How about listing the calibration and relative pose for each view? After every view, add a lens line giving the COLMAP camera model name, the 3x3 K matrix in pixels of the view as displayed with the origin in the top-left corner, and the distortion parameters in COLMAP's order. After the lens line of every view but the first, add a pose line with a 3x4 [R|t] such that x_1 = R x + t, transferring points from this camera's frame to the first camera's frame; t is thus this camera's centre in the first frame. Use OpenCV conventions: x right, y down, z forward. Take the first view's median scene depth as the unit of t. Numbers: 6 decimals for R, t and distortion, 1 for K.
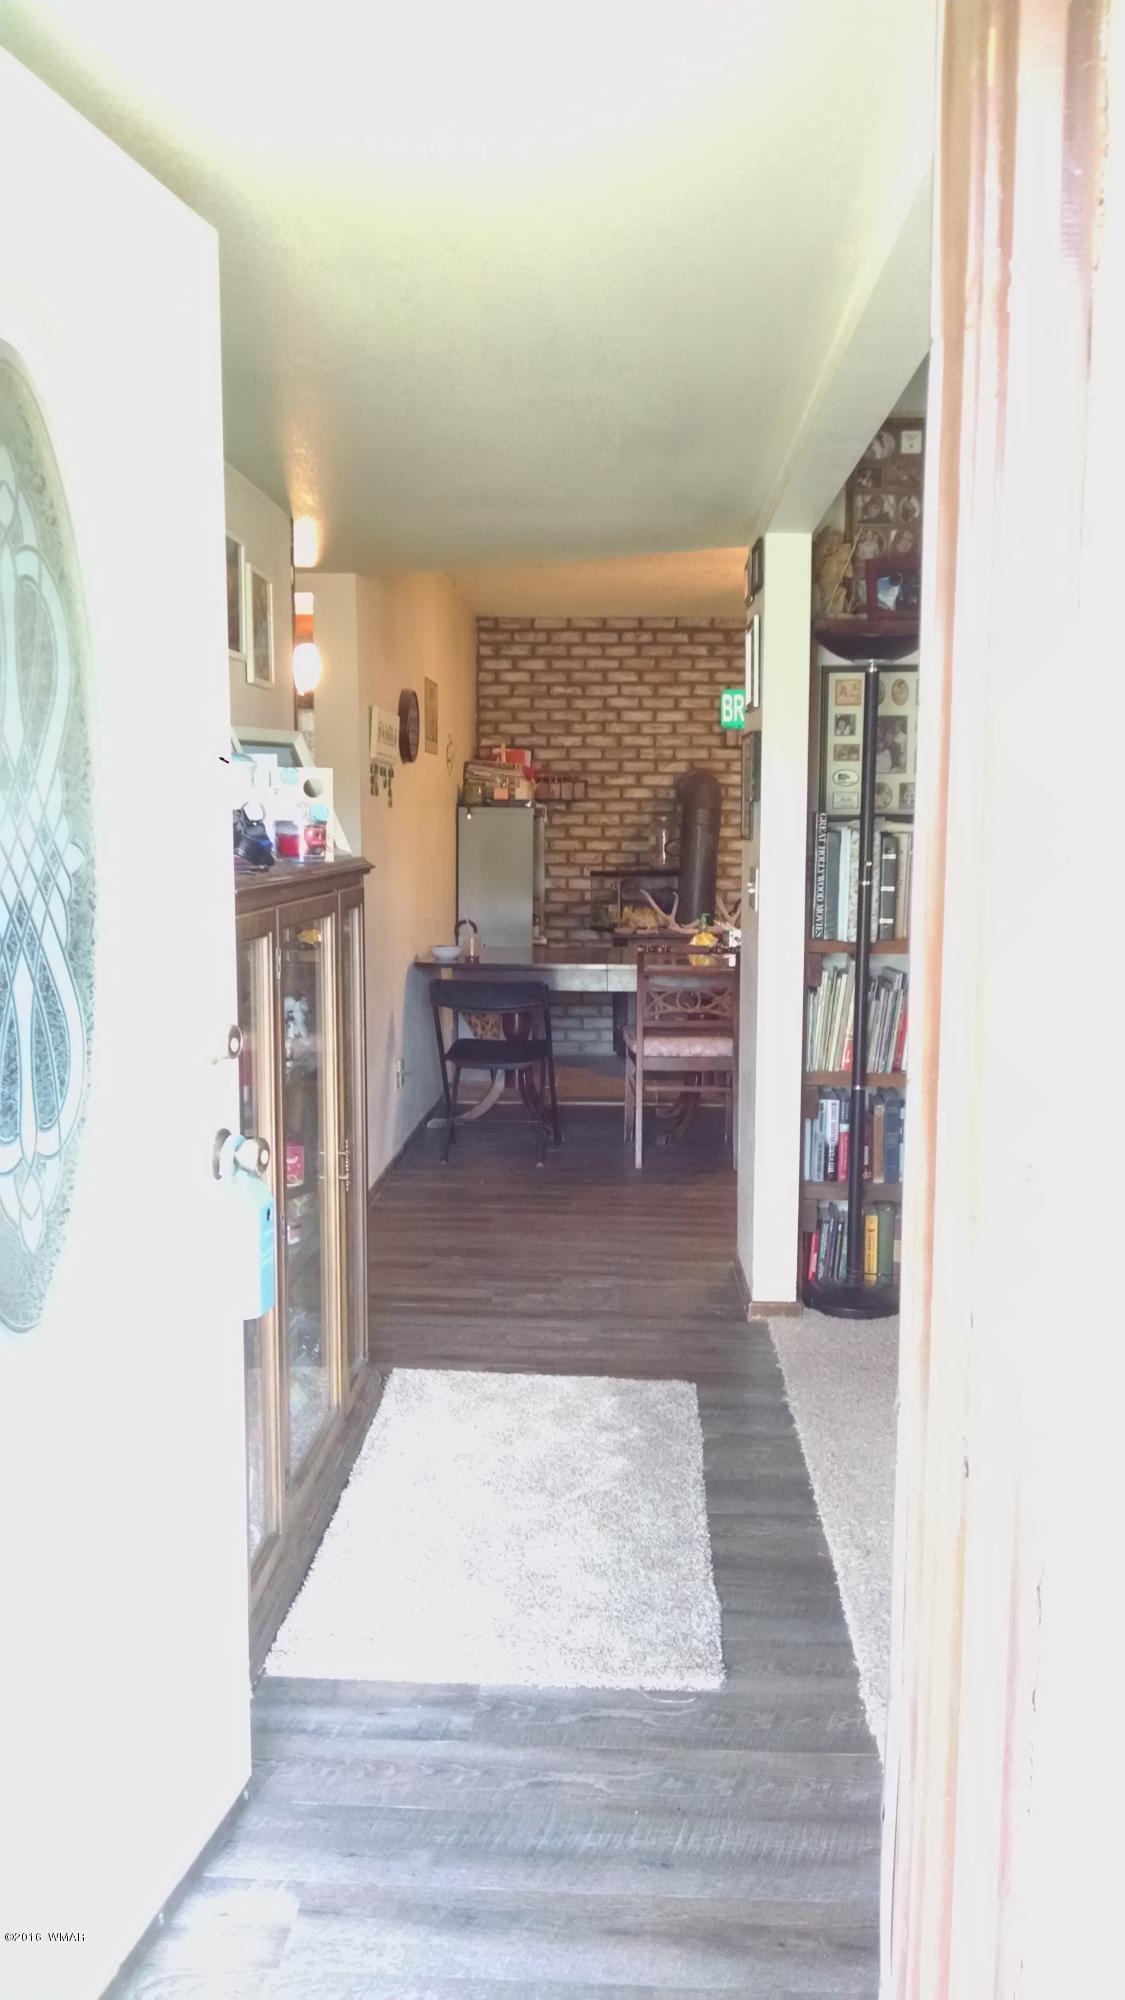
lens RADIAL K [[1473.5, 0, 562.5], [0, 1473.5, 1000.0], [0, 0, 1]] dist [0.008162, -0.061135]
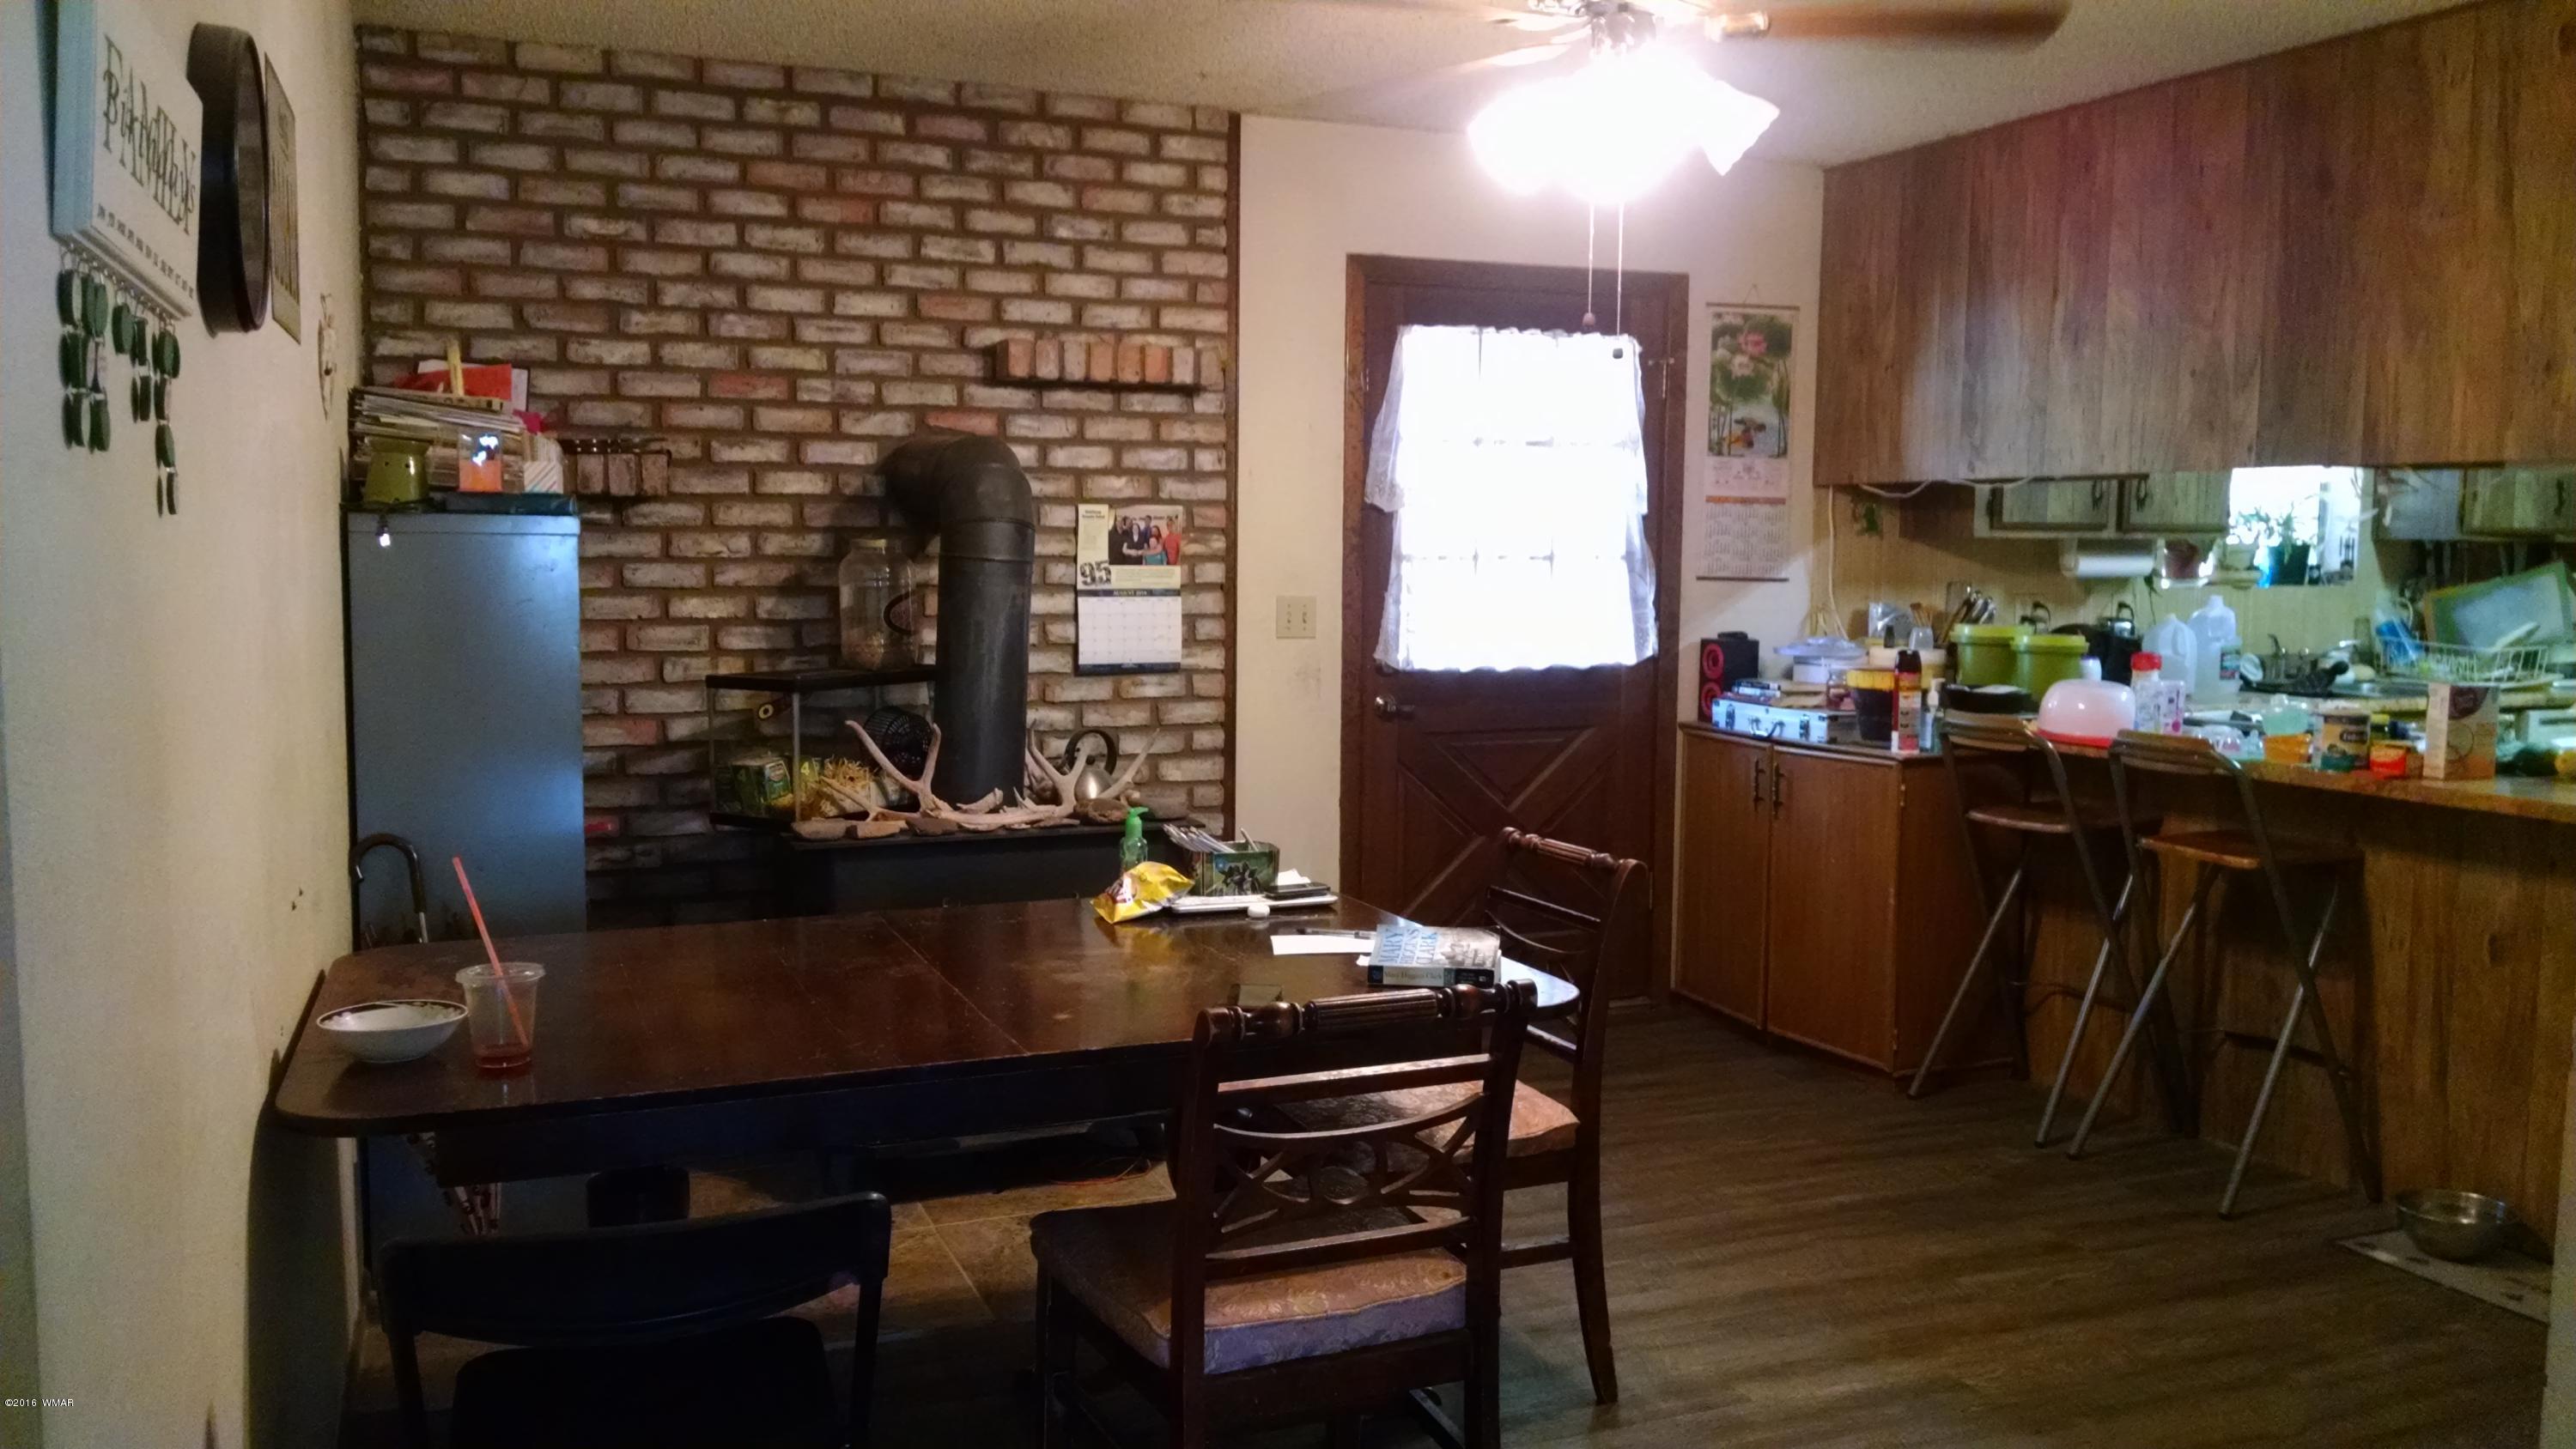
lens RADIAL K [[1897.5, 0, 1288.0], [0, 1897.5, 724.5], [0, 0, 1]] dist [0.008162, -0.061135]
pose [[0.900493, -0.039226, 0.433097, -0.059834], [0.048182, 0.998791, -0.009719, -0.059526], [-0.432192, 0.029620, 0.901295, 0.453952]]
